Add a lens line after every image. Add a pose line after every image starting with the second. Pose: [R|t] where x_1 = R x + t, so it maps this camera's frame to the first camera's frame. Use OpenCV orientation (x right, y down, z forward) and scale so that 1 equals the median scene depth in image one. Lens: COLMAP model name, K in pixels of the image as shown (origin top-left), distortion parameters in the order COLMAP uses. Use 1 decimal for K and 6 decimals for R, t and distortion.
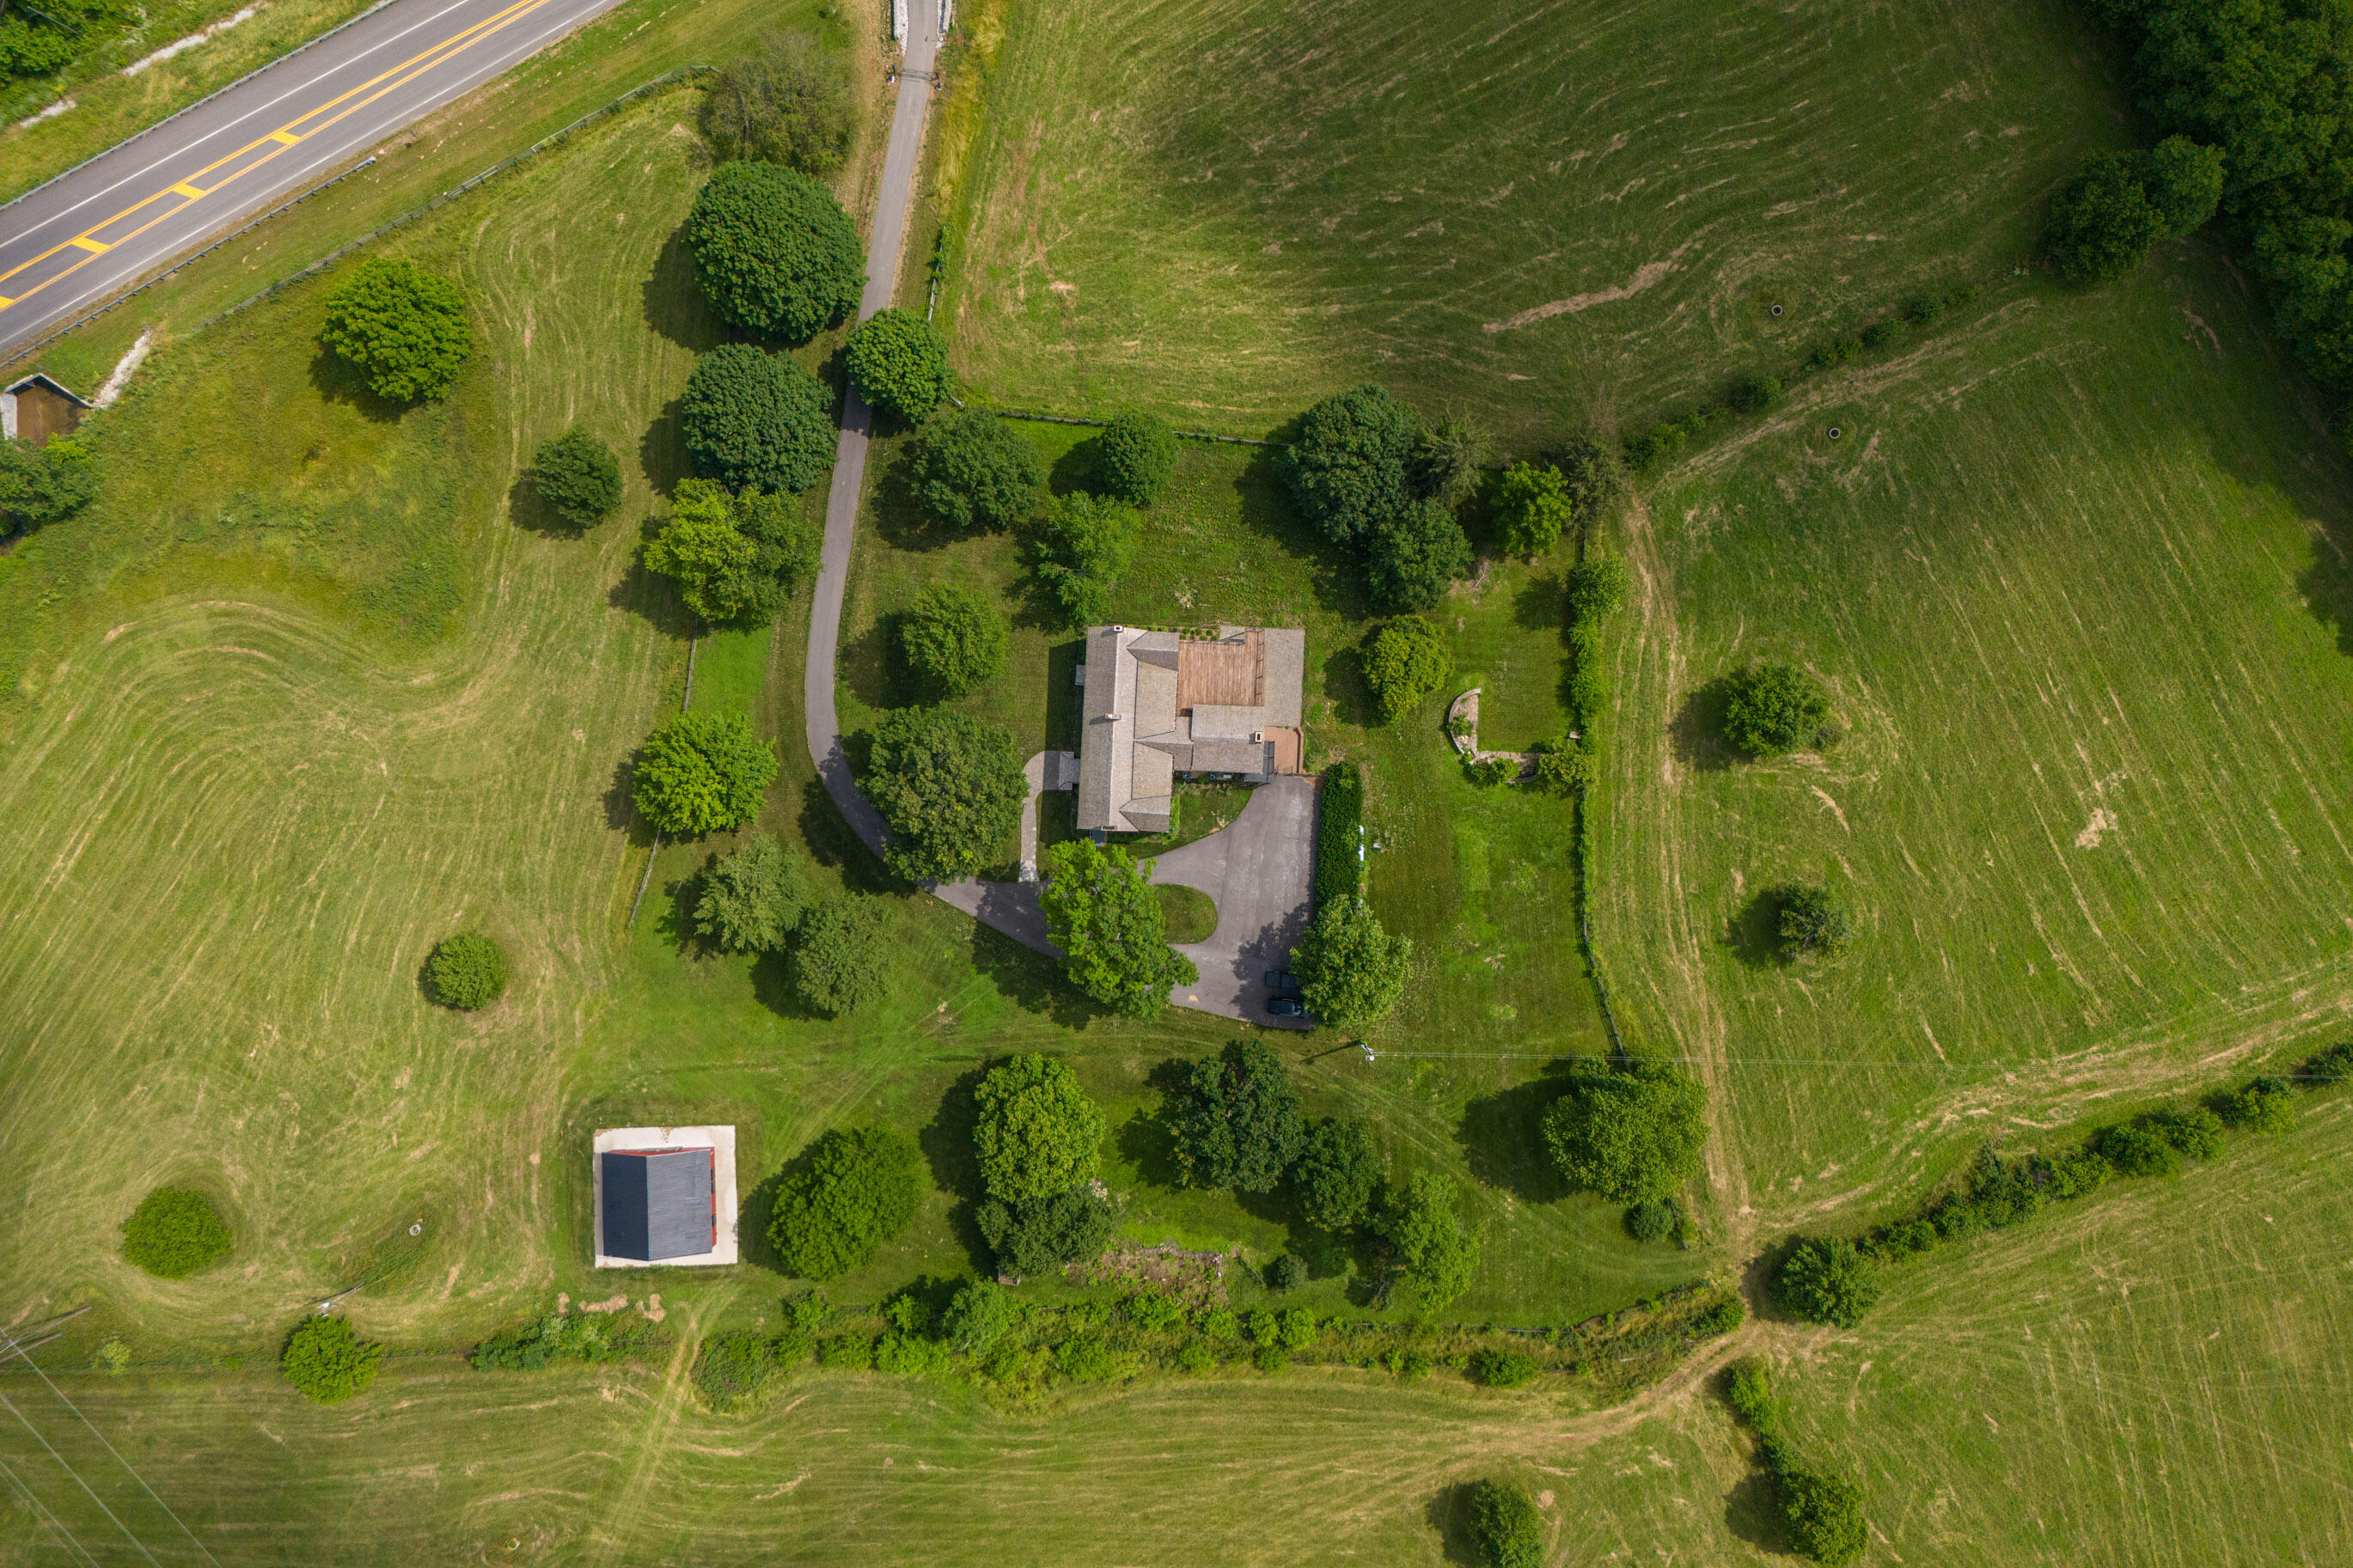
lens RADIAL K [[1721.8, 0, 1171.1], [0, 1721.8, 788.3], [0, 0, 1]] dist [0.064529, -0.051158]
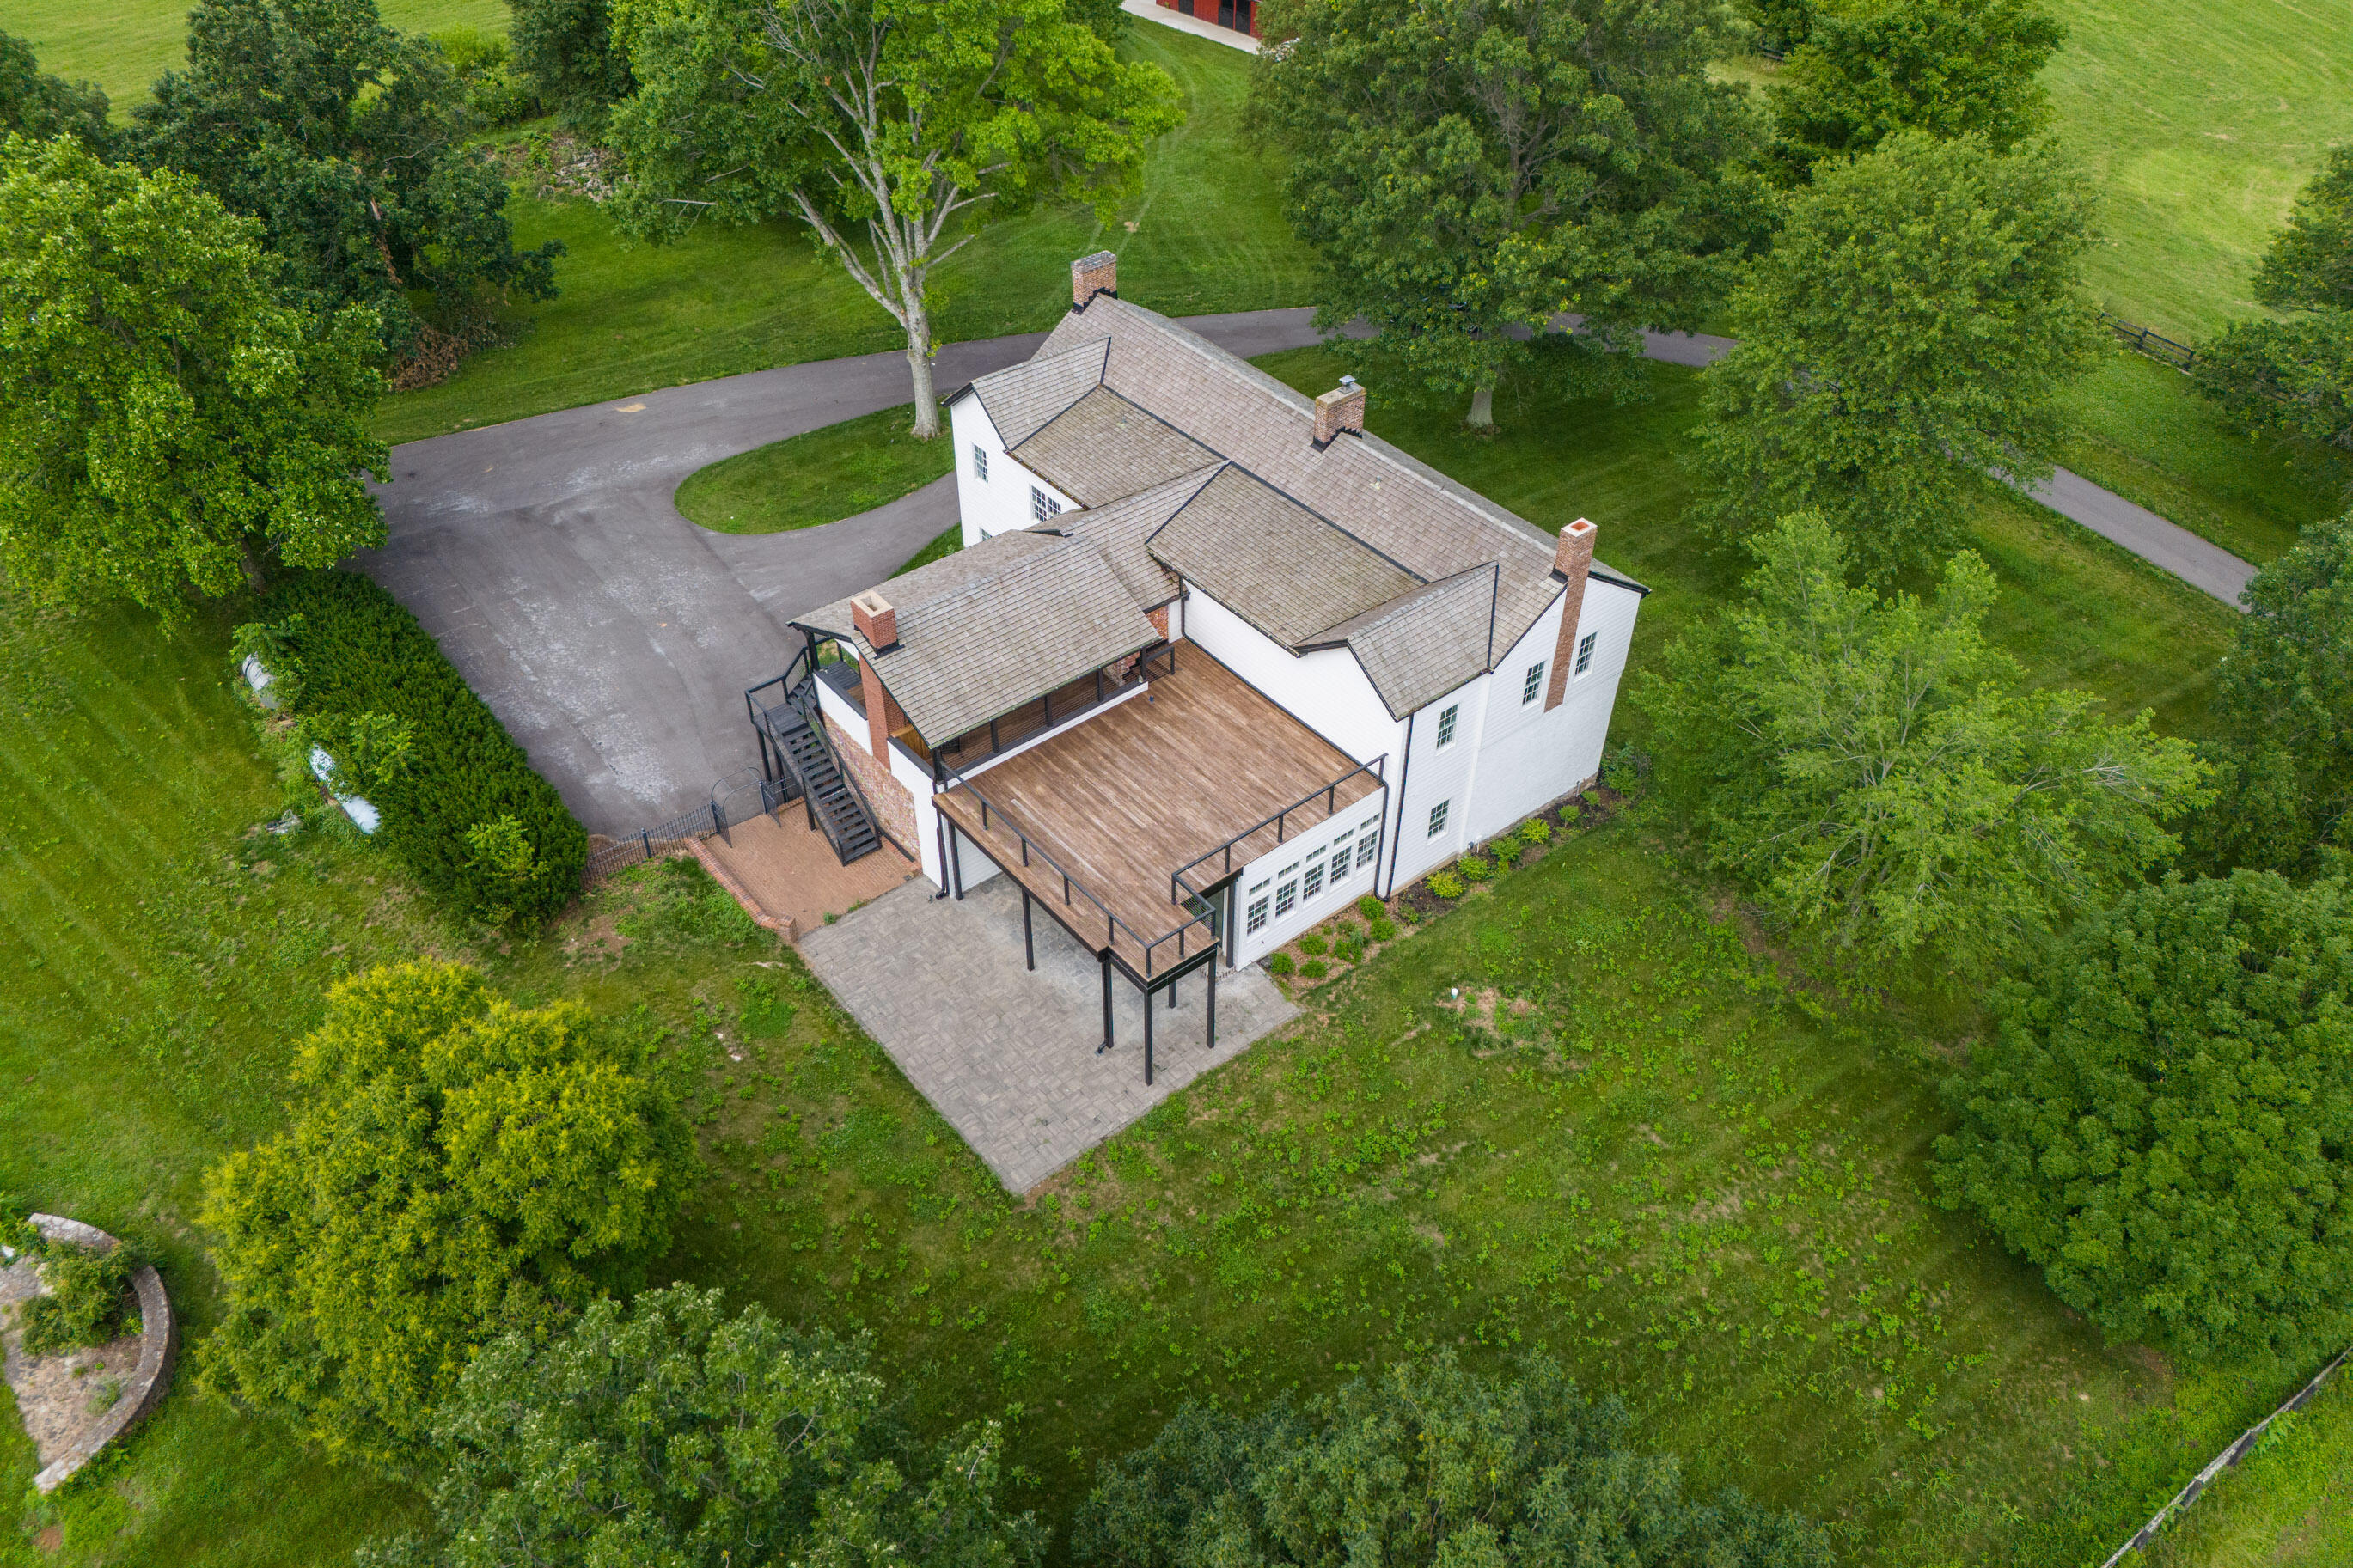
lens RADIAL K [[1721.8, 0, 1171.1], [0, 1721.8, 788.3], [0, 0, 1]] dist [0.064529, -0.051158]
pose [[-0.741745, 0.447414, -0.499635, 0.148952], [-0.670565, -0.480768, 0.564983, -0.203344], [0.012573, 0.754111, 0.656627, 0.820818]]
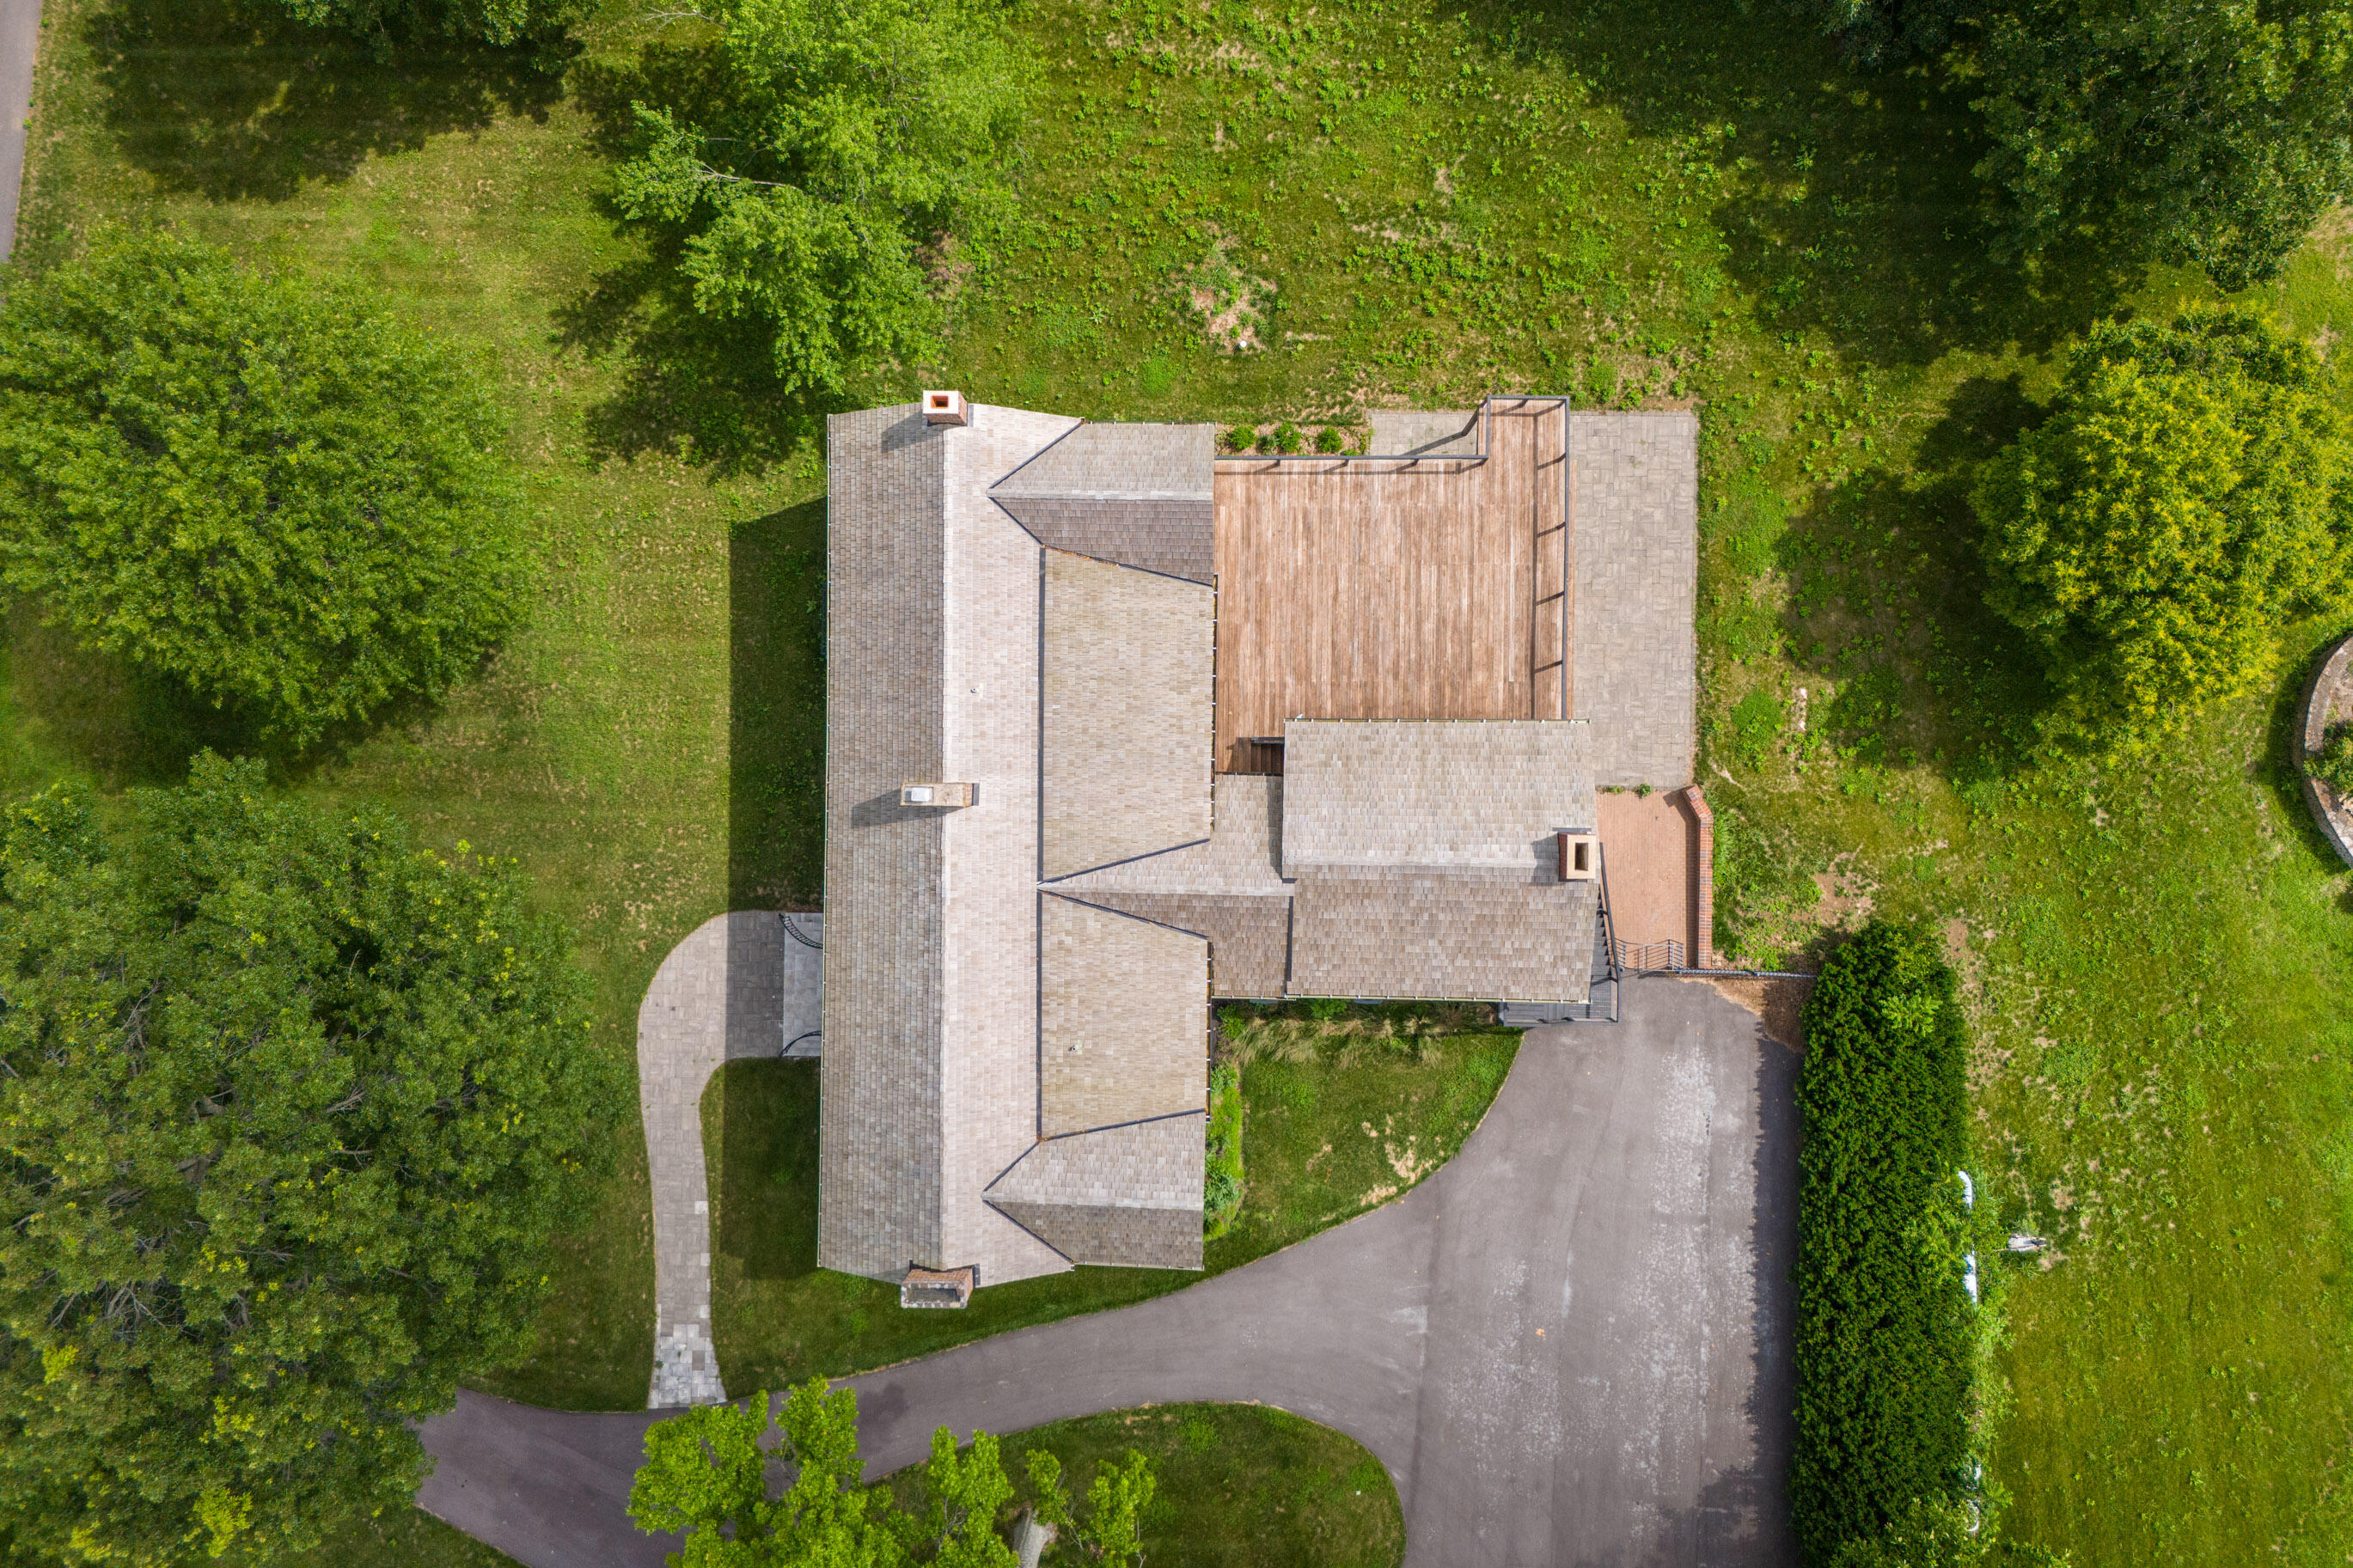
lens RADIAL K [[1721.8, 0, 1171.1], [0, 1721.8, 788.3], [0, 0, 1]] dist [0.064529, -0.051158]
pose [[0.998900, -0.039771, -0.024860, 0.002752], [0.040187, 0.999057, 0.016433, -0.042916], [0.024183, -0.017414, 0.999556, 0.738203]]
